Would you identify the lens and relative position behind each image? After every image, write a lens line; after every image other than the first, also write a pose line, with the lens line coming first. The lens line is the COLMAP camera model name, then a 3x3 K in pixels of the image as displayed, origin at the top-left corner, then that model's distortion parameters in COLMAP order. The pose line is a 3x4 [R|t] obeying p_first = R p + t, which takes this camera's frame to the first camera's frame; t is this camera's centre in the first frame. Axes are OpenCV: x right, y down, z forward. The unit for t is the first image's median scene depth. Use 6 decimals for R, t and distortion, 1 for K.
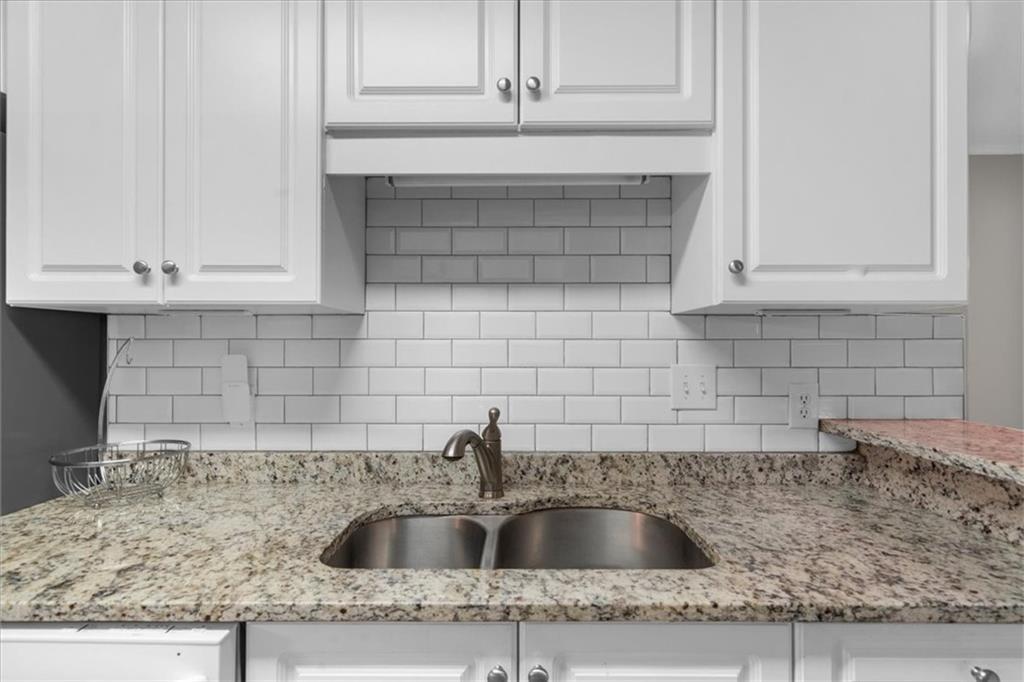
lens RADIAL K [[512.0, 0, 515.7], [0, 512.0, 342.9], [0, 0, 1]] dist [0.001977, 0.000323]
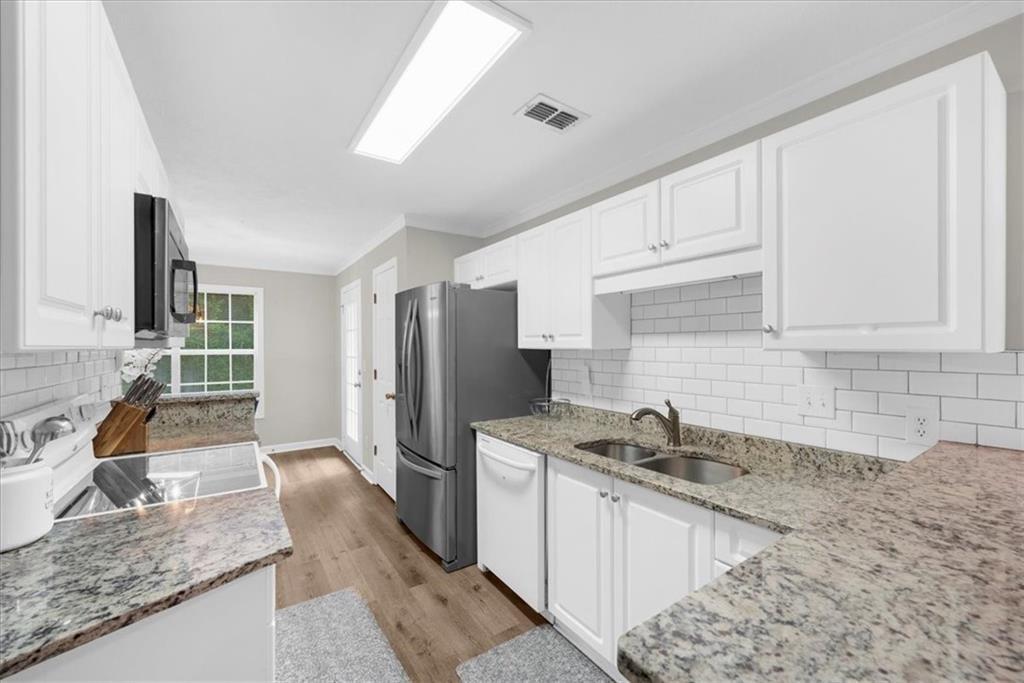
lens RADIAL K [[405.3, 0, 513.0], [0, 405.3, 345.5], [0, 0, 1]] dist [0.000689, -0.000058]
pose [[0.572834, -0.002574, -0.819667, 0.806882], [0.009410, 0.999950, 0.003437, -0.082359], [0.819617, -0.009682, 0.572830, -0.344092]]
